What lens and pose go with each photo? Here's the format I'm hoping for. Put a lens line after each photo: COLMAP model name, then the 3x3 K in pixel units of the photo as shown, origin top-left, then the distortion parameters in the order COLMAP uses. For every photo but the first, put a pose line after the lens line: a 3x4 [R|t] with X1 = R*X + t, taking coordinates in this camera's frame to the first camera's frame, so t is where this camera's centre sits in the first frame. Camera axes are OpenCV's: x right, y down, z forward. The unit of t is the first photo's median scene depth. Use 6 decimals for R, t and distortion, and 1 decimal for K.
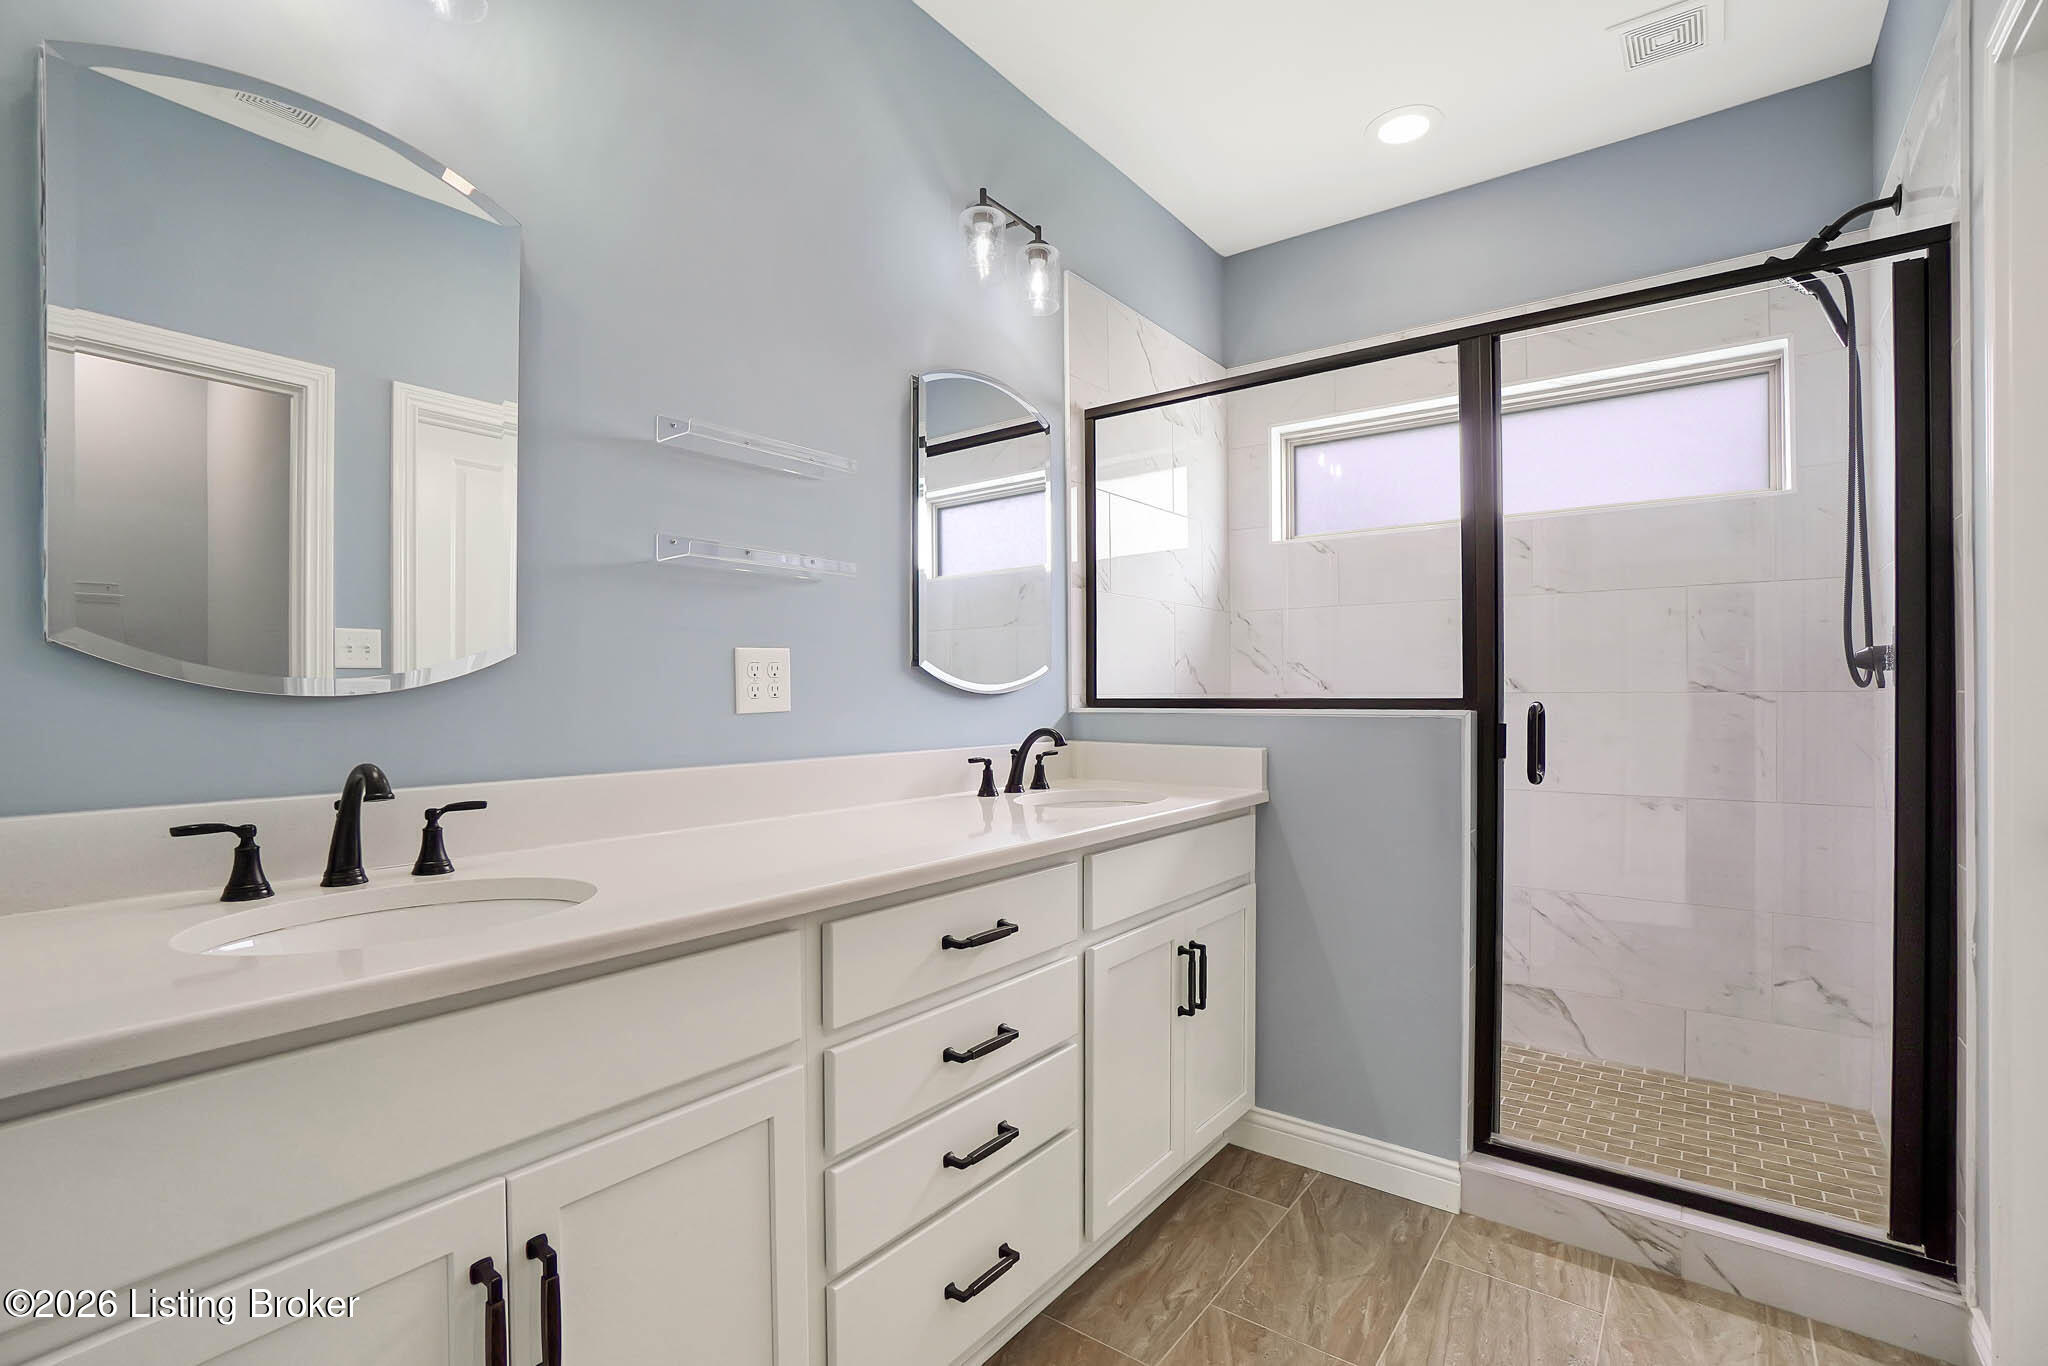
lens RADIAL K [[940.0, 0, 1069.9], [0, 940.0, 690.3], [0, 0, 1]] dist [-0.019931, 0.021349]
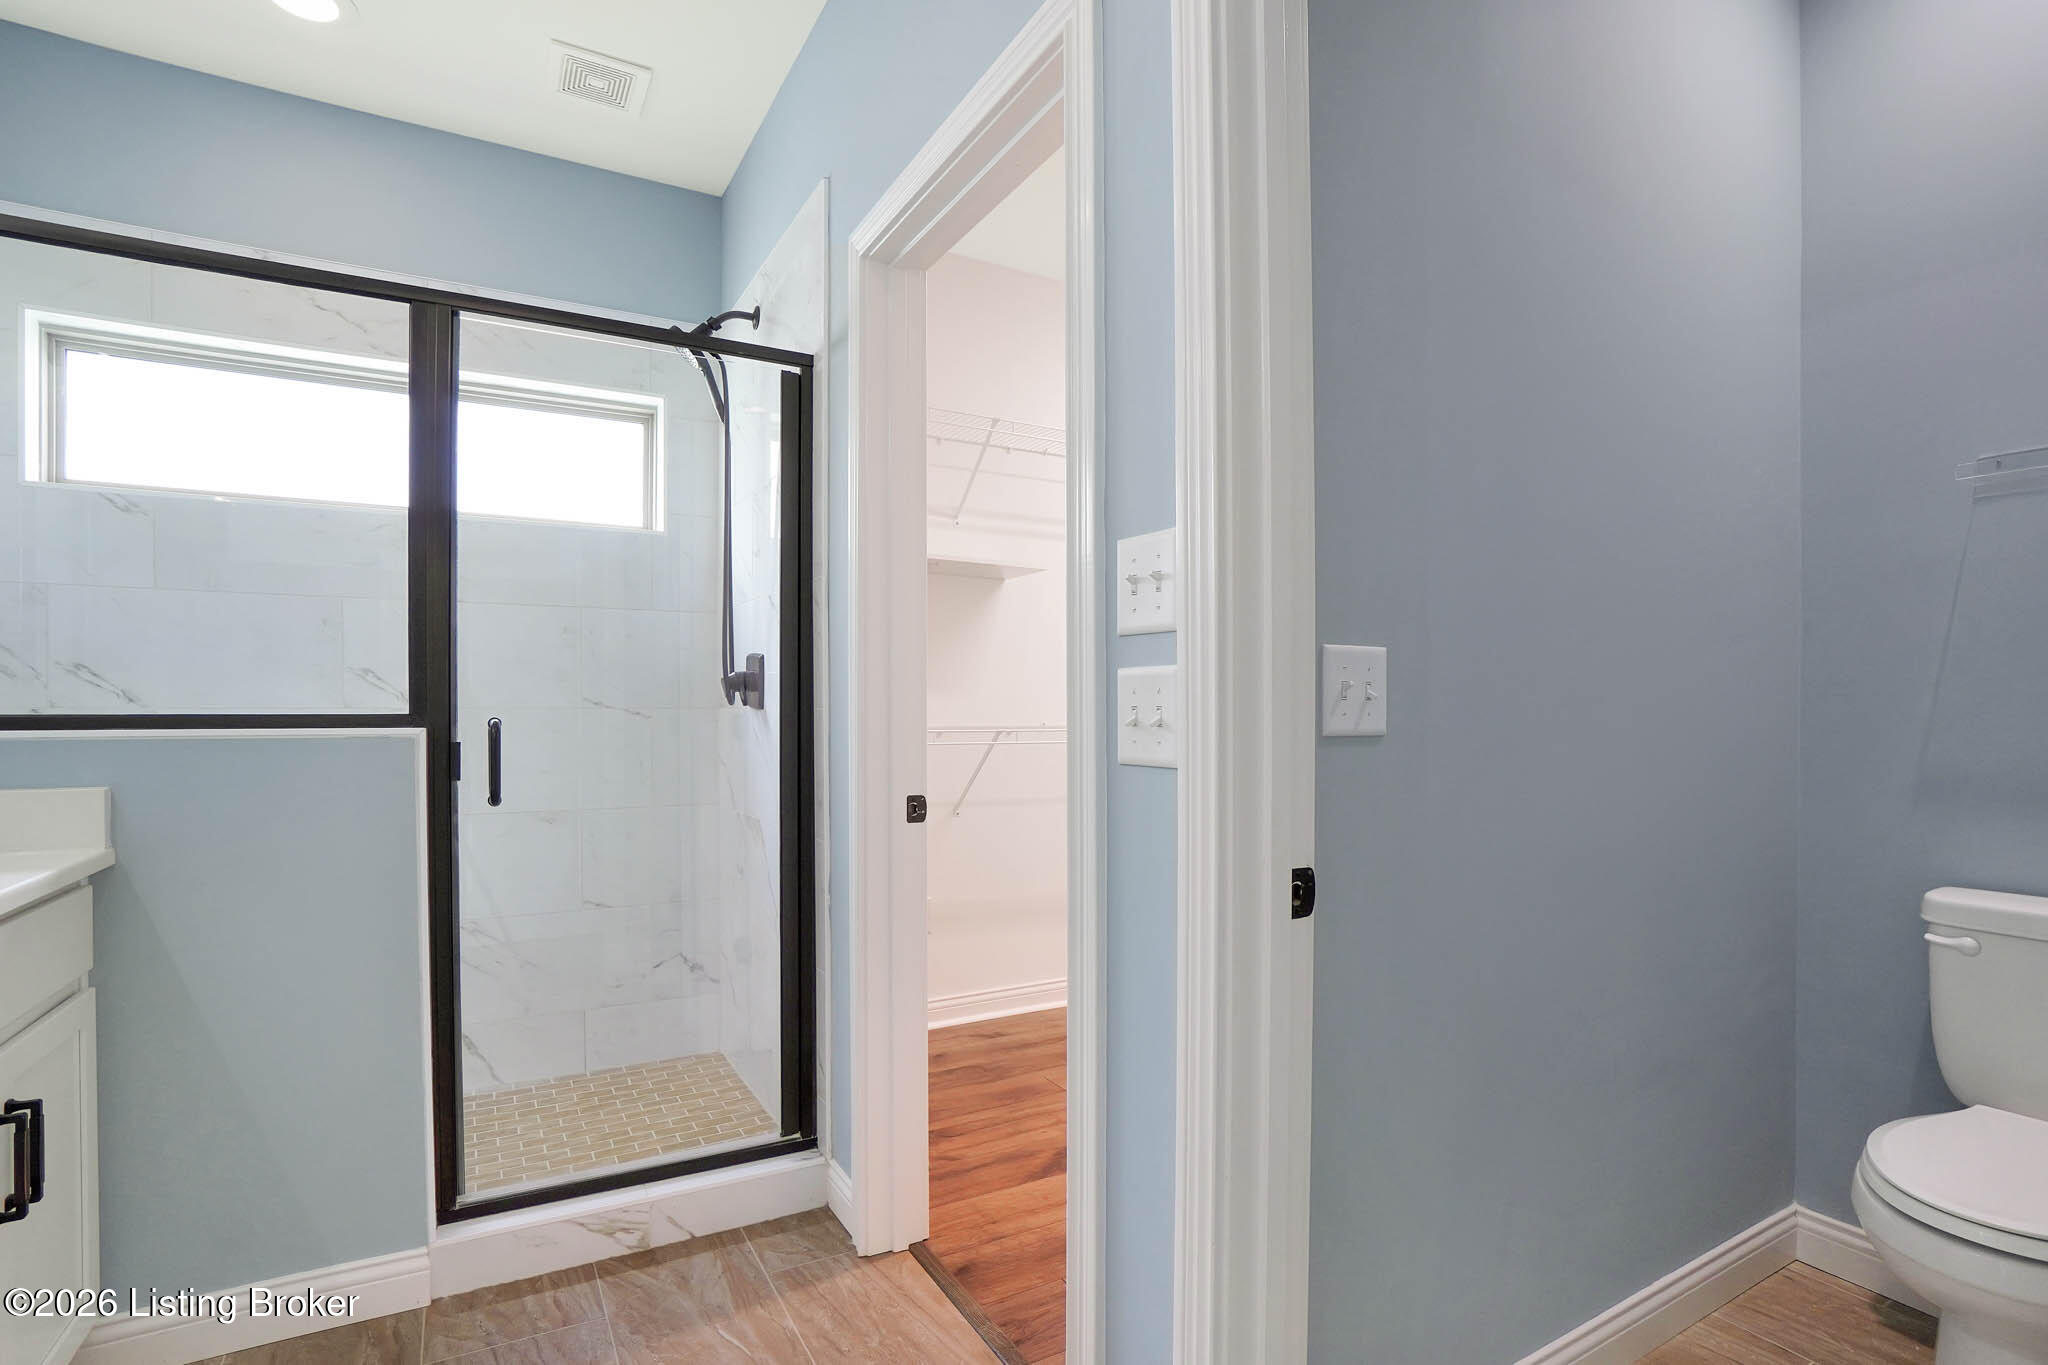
lens RADIAL K [[974.0, 0, 1034.4], [0, 974.0, 712.1], [0, 0, 1]] dist [-0.023413, 0.020171]
pose [[0.467454, -0.000414, 0.884017, -0.104566], [-0.005045, 0.999982, 0.003136, 0.000896], [-0.884003, -0.005926, 0.467443, 0.071771]]
